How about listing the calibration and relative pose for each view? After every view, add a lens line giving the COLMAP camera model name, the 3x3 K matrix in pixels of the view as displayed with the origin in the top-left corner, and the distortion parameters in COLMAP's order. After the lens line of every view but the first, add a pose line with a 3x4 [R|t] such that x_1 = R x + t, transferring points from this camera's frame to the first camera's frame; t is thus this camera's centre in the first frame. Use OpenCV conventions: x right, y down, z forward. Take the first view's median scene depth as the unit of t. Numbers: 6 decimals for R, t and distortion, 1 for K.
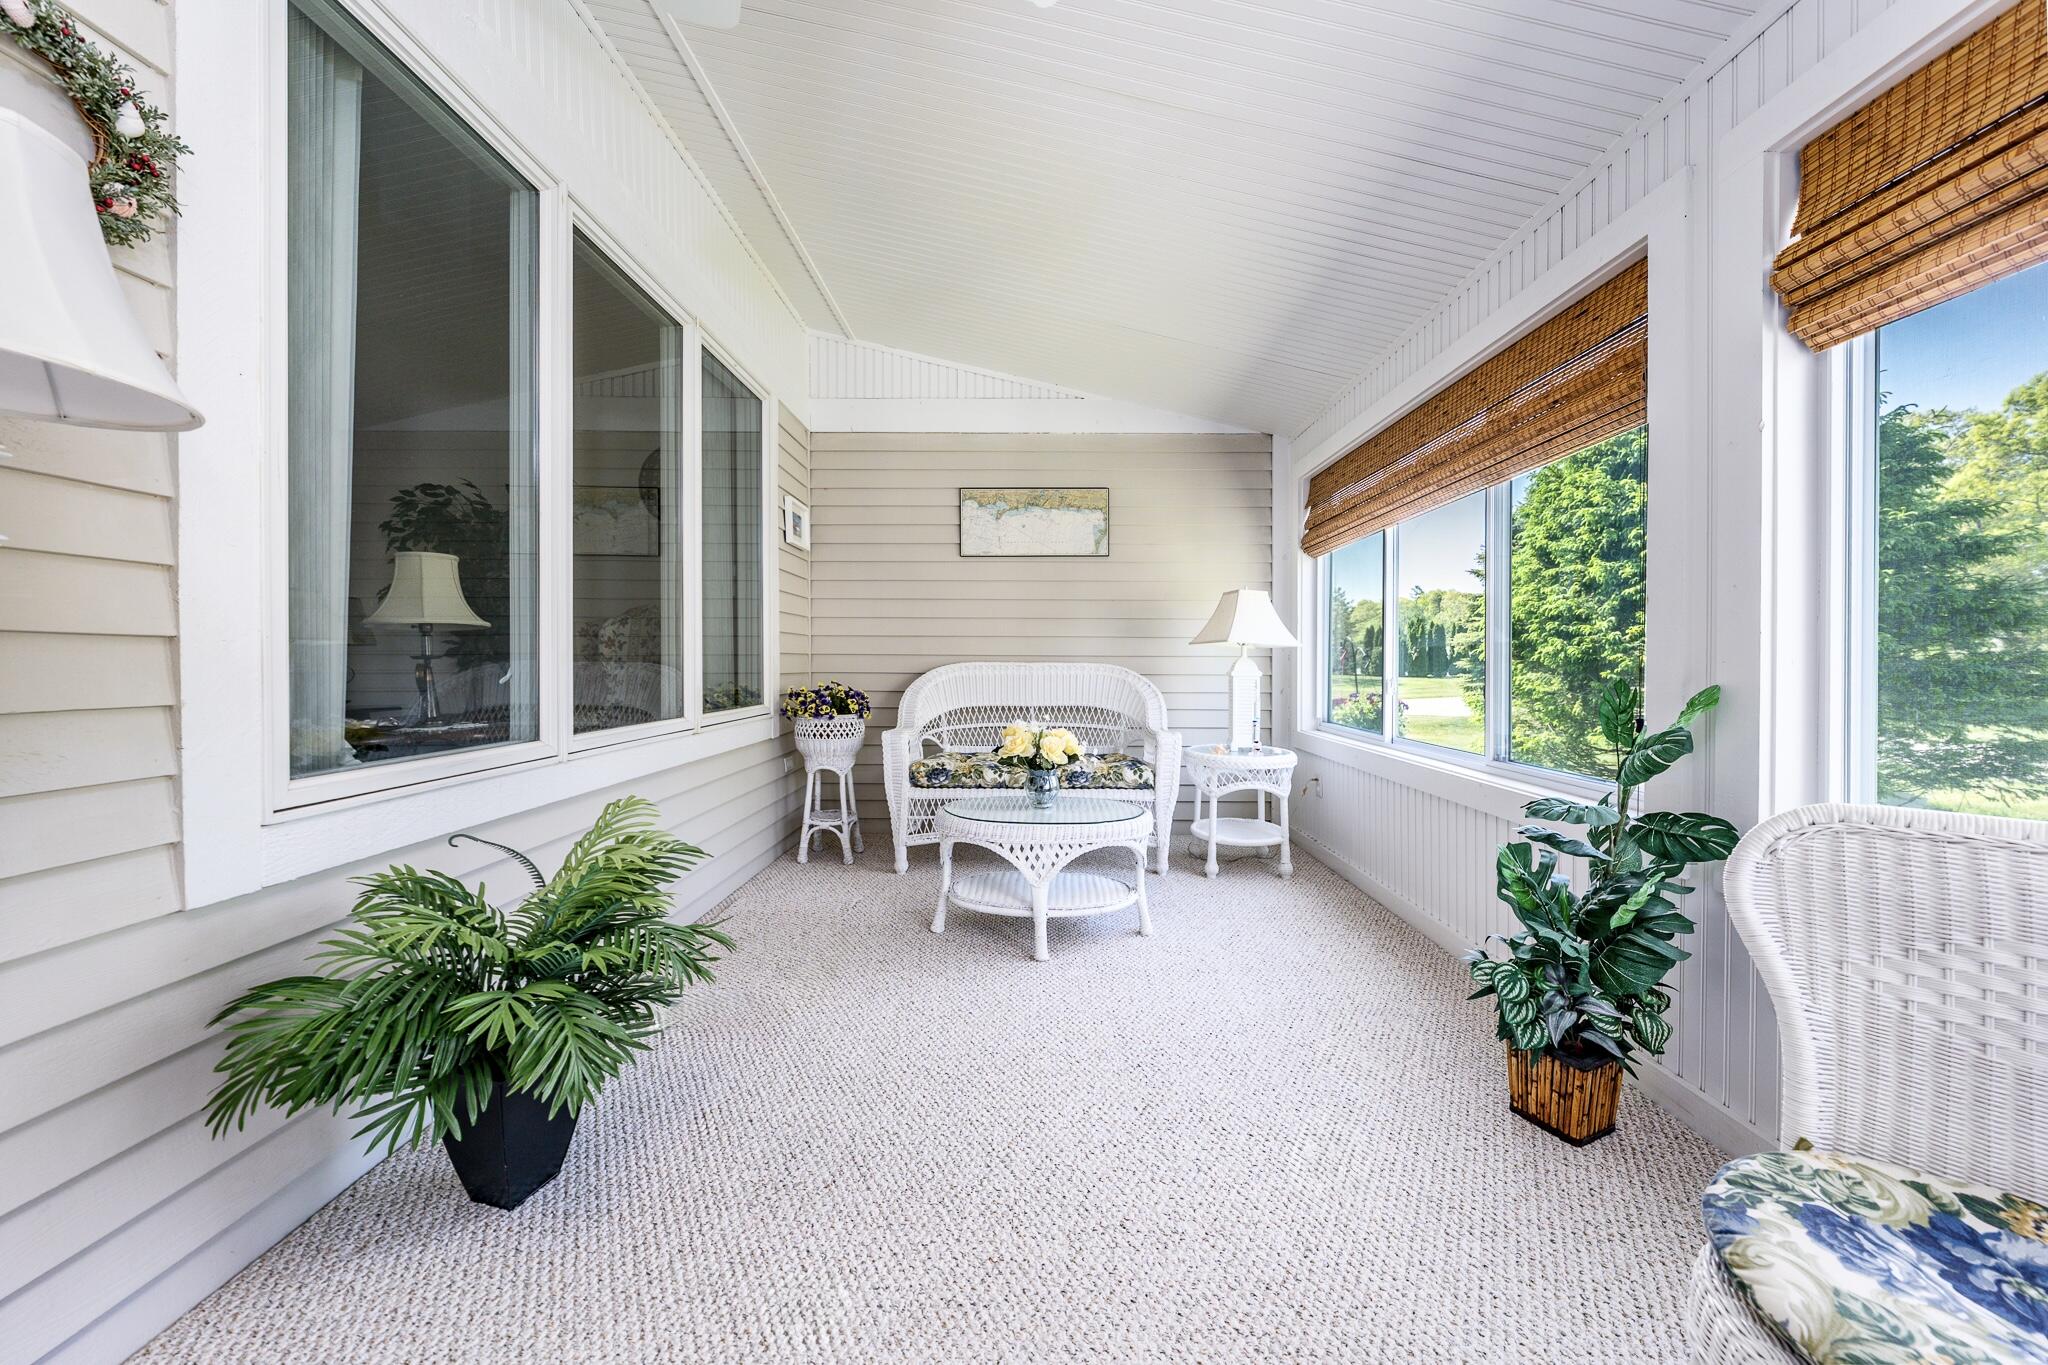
lens RADIAL K [[729.0, 0, 1029.6], [0, 729.0, 669.6], [0, 0, 1]] dist [-0.002586, -0.000072]
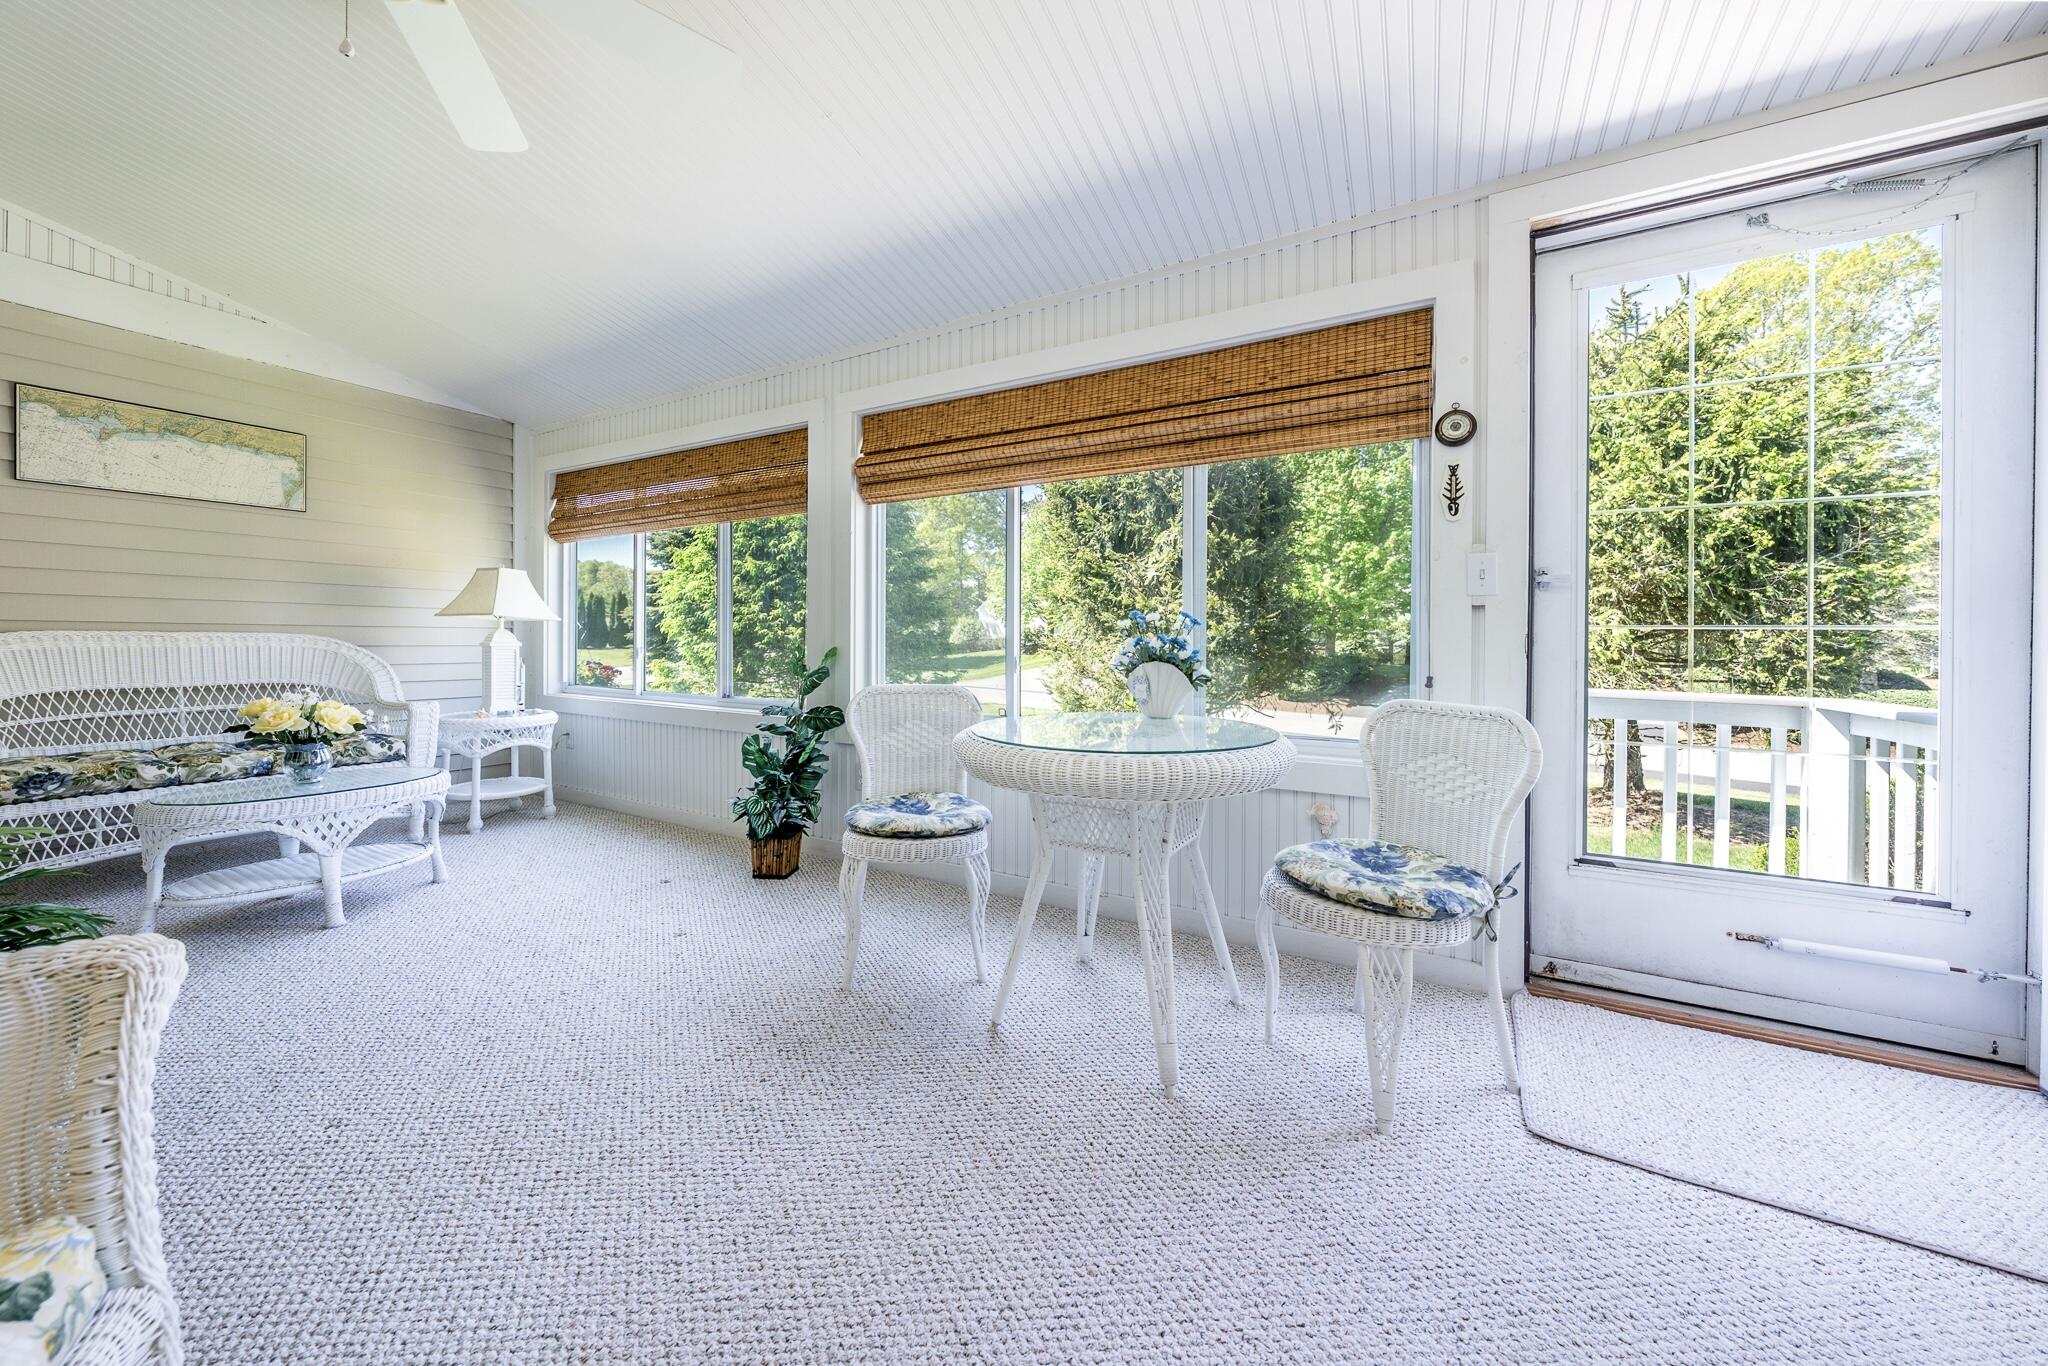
lens RADIAL K [[714.9, 0, 1030.2], [0, 714.9, 640.9], [0, 0, 1]] dist [-0.001273, -0.000131]
pose [[0.492374, -0.002321, 0.870381, -0.346123], [0.002366, 0.999996, 0.001328, 0.001882], [-0.870380, 0.001405, 0.492378, -0.307291]]
